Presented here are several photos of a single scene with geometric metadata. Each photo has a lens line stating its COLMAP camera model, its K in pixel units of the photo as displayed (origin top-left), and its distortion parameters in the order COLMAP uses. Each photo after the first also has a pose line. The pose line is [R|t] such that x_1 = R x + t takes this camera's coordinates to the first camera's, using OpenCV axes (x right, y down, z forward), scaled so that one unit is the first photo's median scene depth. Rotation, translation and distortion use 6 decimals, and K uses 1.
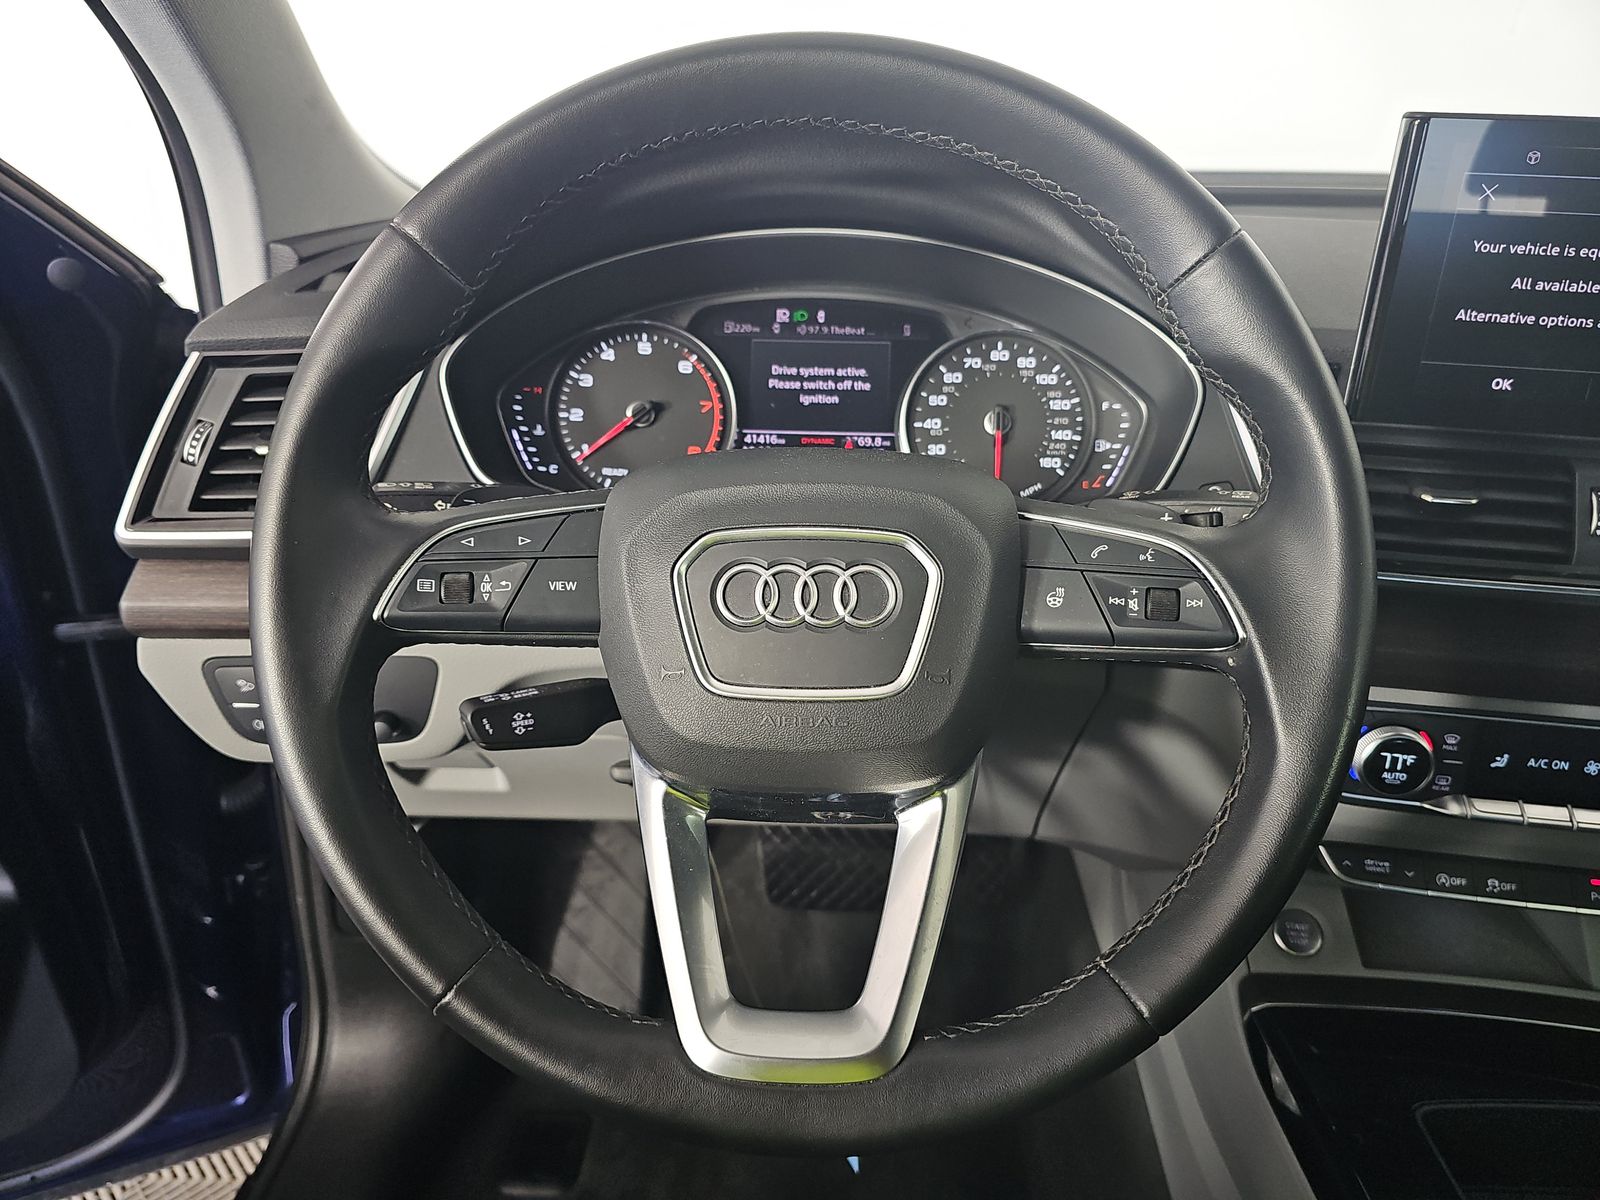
lens RADIAL K [[1063.0, 0, 800.0], [0, 1063.0, 600.0], [0, 0, 1]] dist [0.066343, -0.099704]
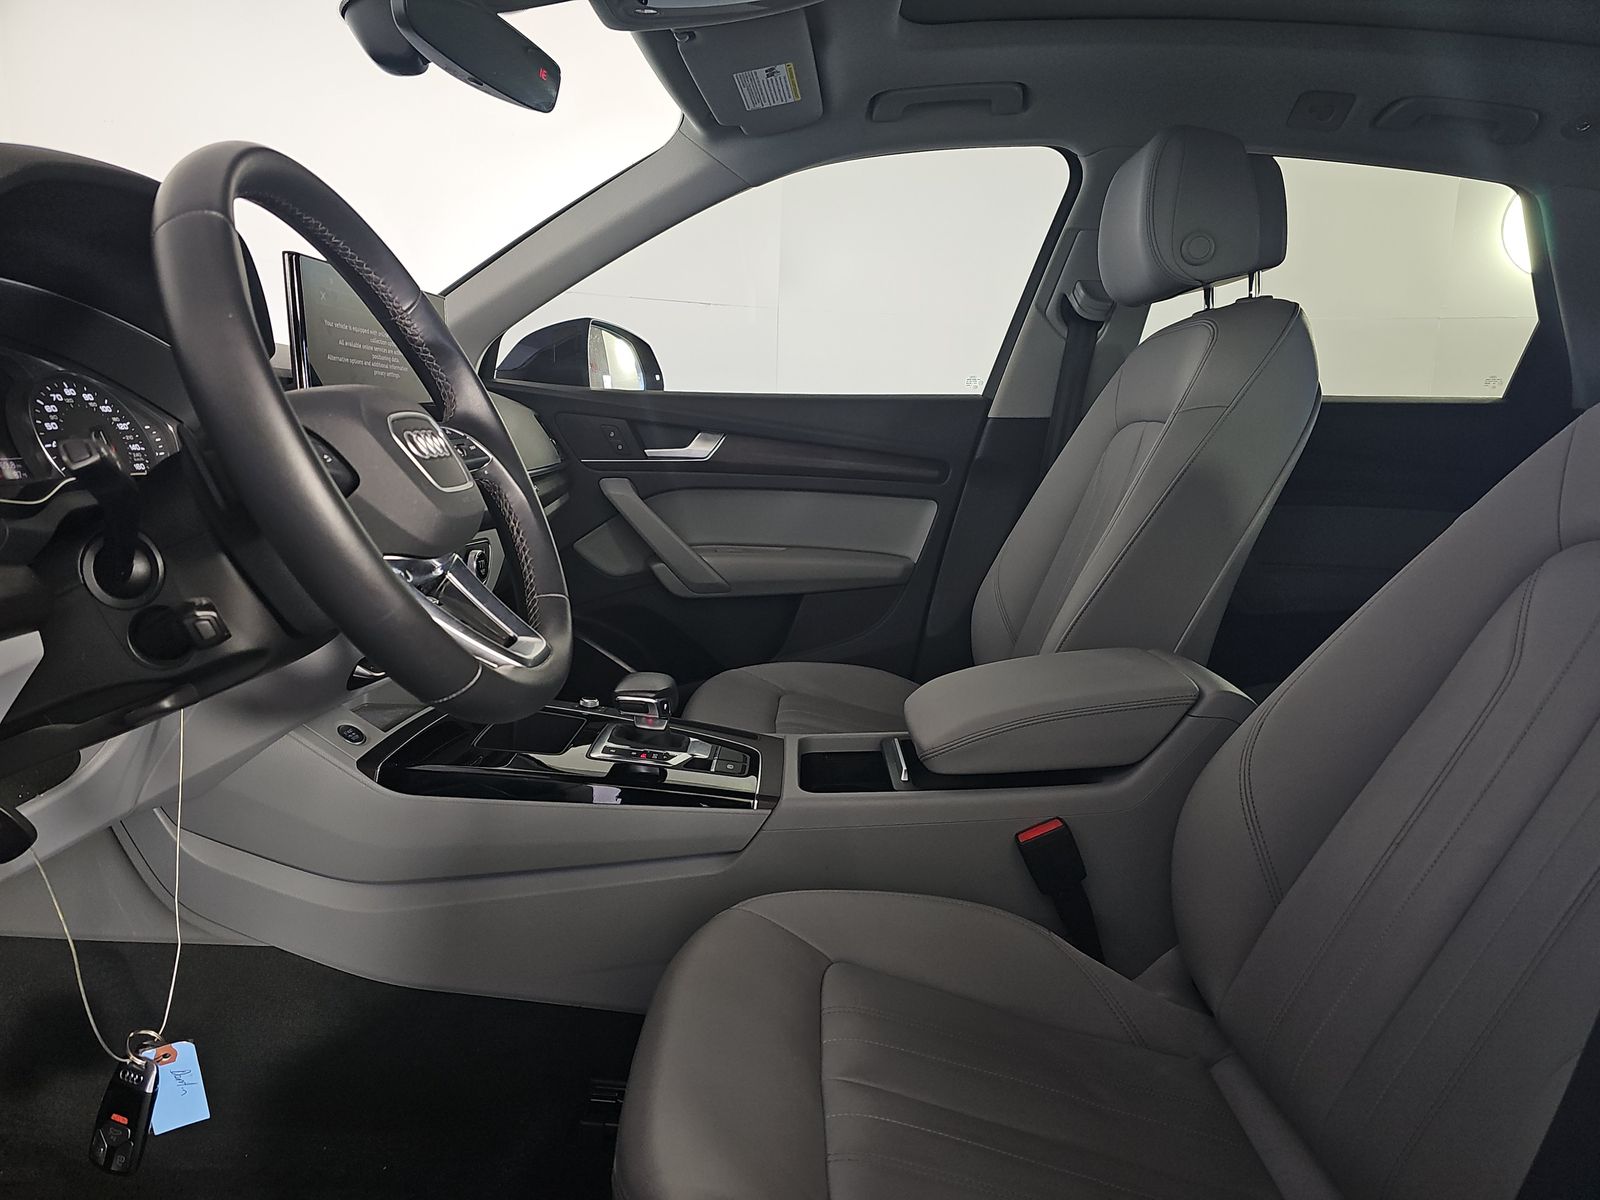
lens RADIAL K [[1034.0, 0, 816.7], [0, 1034.0, 605.8], [0, 0, 1]] dist [0.092702, -0.086616]
pose [[-0.060593, -0.177012, 0.982342, -1.143625], [0.369436, 0.910284, 0.186815, 0.095697], [-0.927278, 0.374232, 0.010237, 0.253852]]
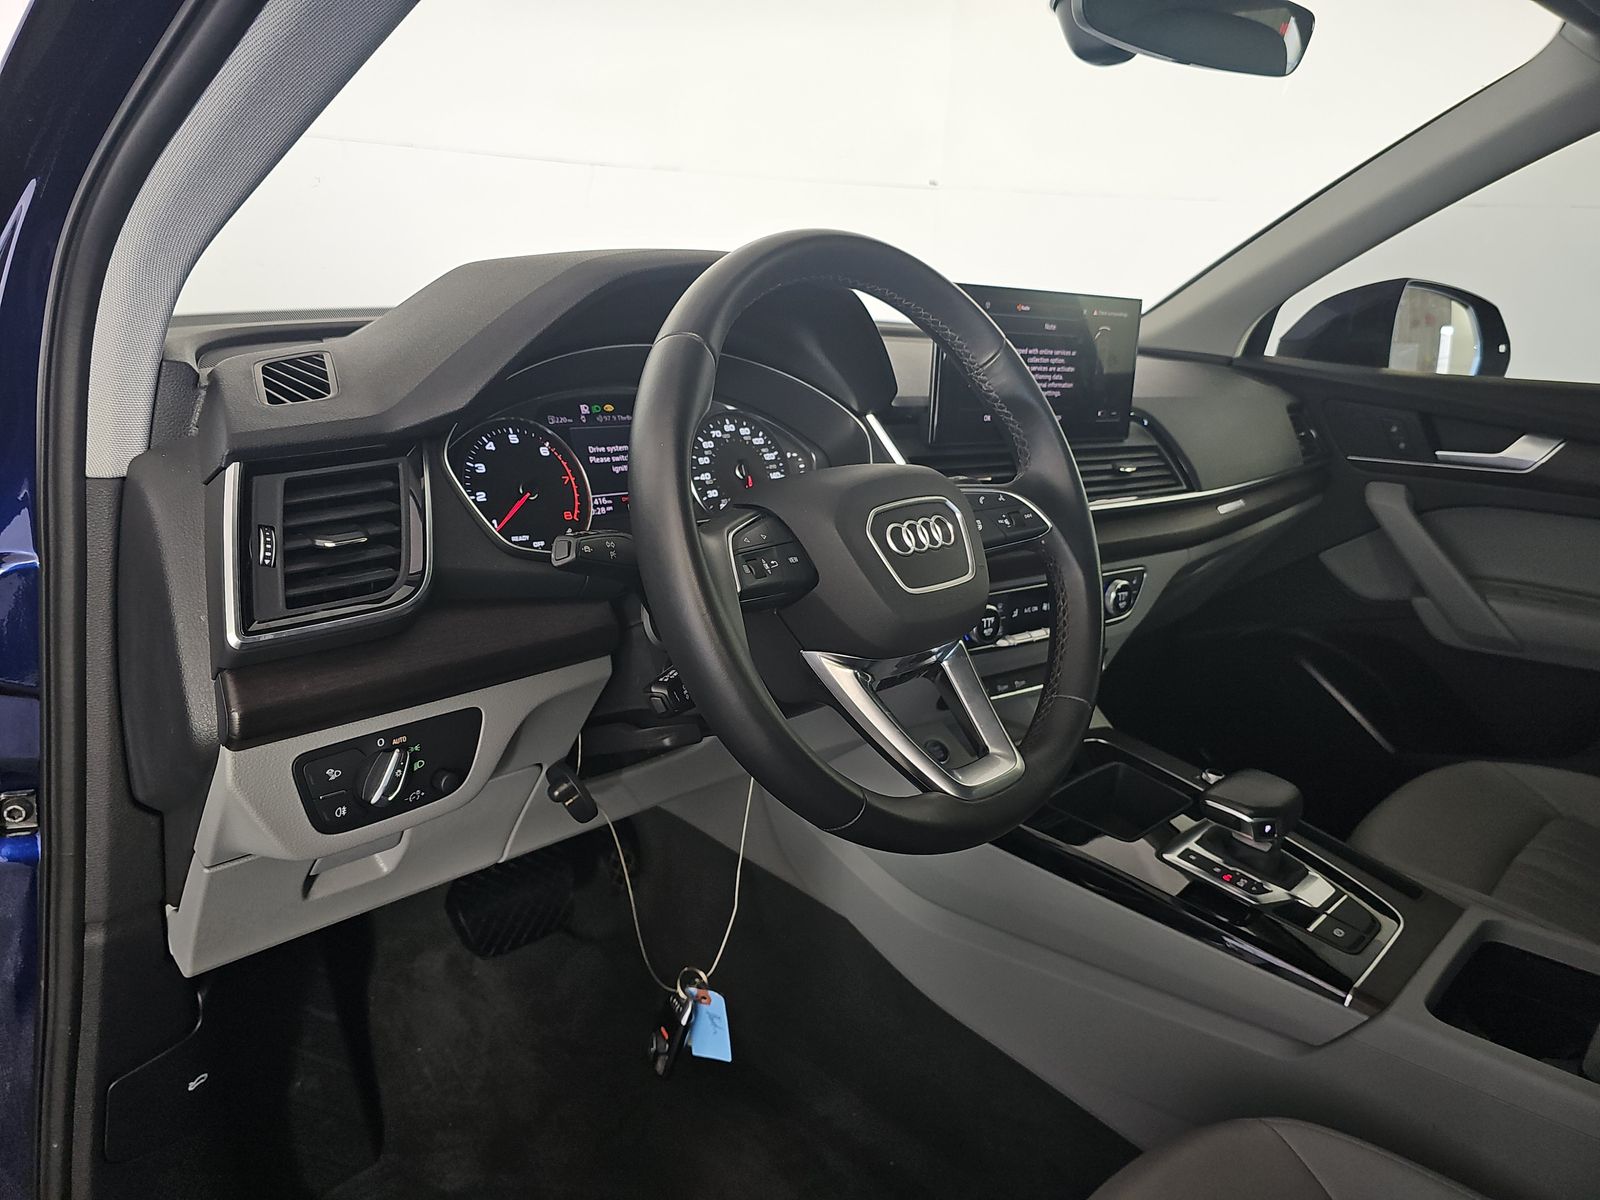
lens RADIAL K [[1063.0, 0, 800.0], [0, 1063.0, 600.0], [0, 0, 1]] dist [0.066343, -0.099704]
pose [[0.674114, -0.173941, 0.717855, -0.842649], [0.251277, 0.967914, -0.001434, 0.029030], [-0.694572, 0.181347, 0.696192, -0.053915]]
